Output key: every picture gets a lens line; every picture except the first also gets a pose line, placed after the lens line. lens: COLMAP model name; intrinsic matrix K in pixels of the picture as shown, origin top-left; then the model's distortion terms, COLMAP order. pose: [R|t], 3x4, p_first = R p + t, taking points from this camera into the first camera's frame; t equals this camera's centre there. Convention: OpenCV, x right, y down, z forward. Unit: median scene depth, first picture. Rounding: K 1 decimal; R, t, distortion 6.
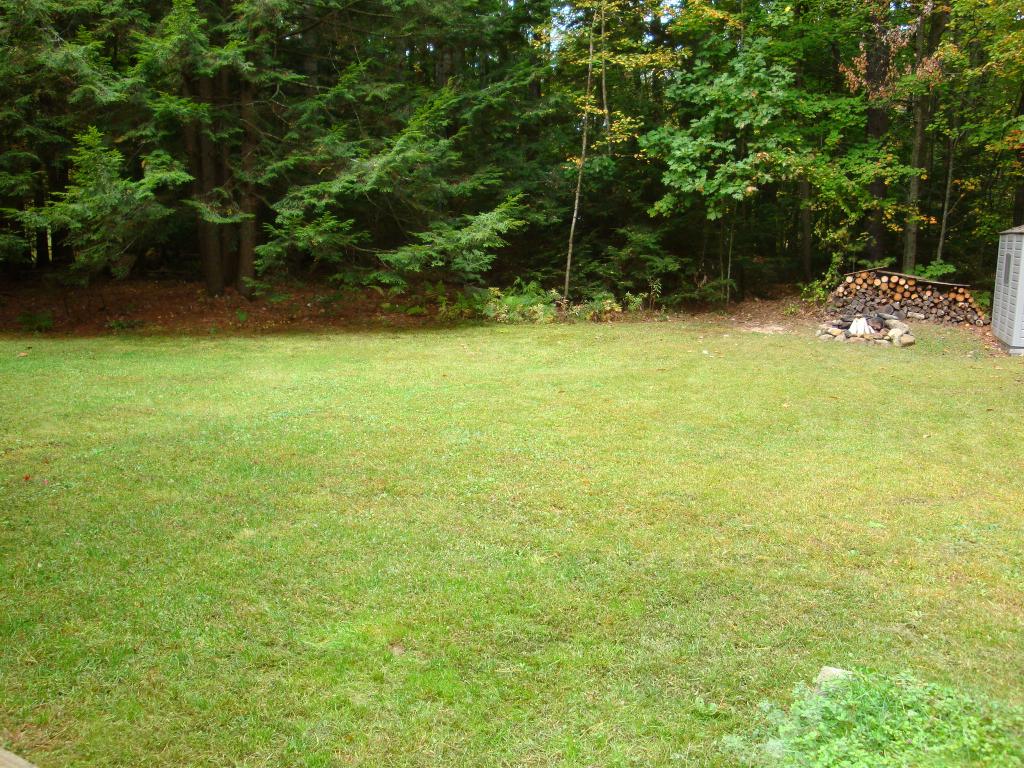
lens RADIAL K [[885.5, 0, 512.0], [0, 885.5, 384.0], [0, 0, 1]] dist [-0.163396, 0.158762]
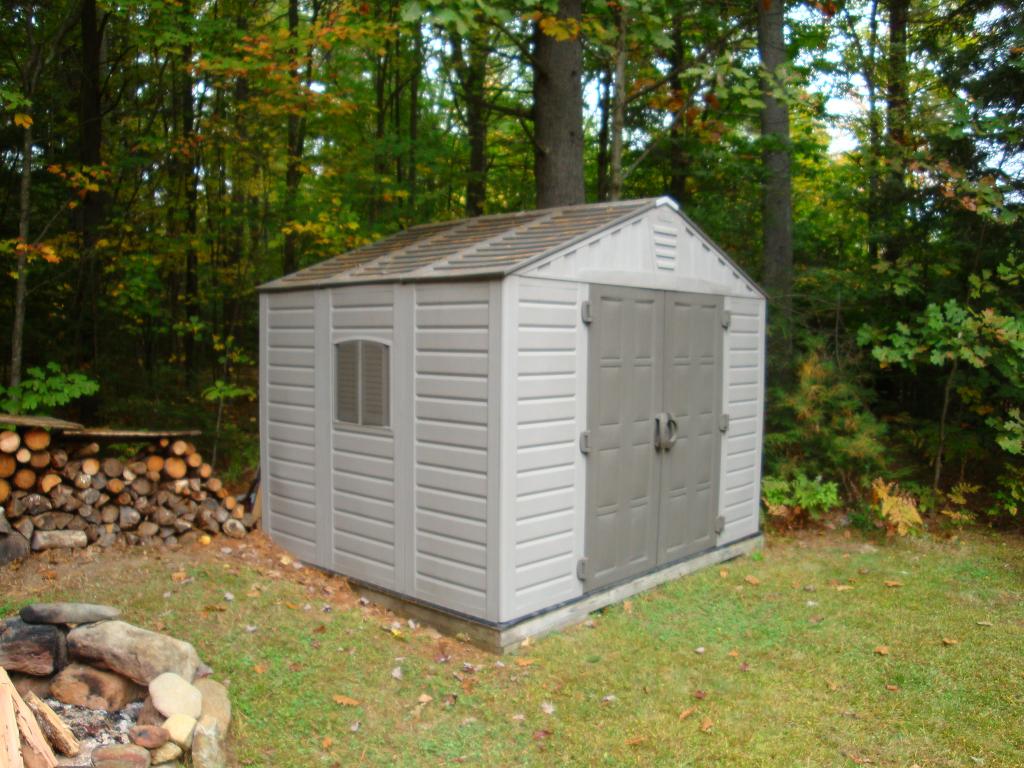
lens RADIAL K [[885.5, 0, 512.0], [0, 885.5, 384.0], [0, 0, 1]] dist [-0.163396, 0.158762]
pose [[0.371349, -0.061767, 0.926437, 0.240387], [0.153695, 0.988109, 0.004272, -0.114150], [-0.915684, 0.140802, 0.376427, 0.722967]]
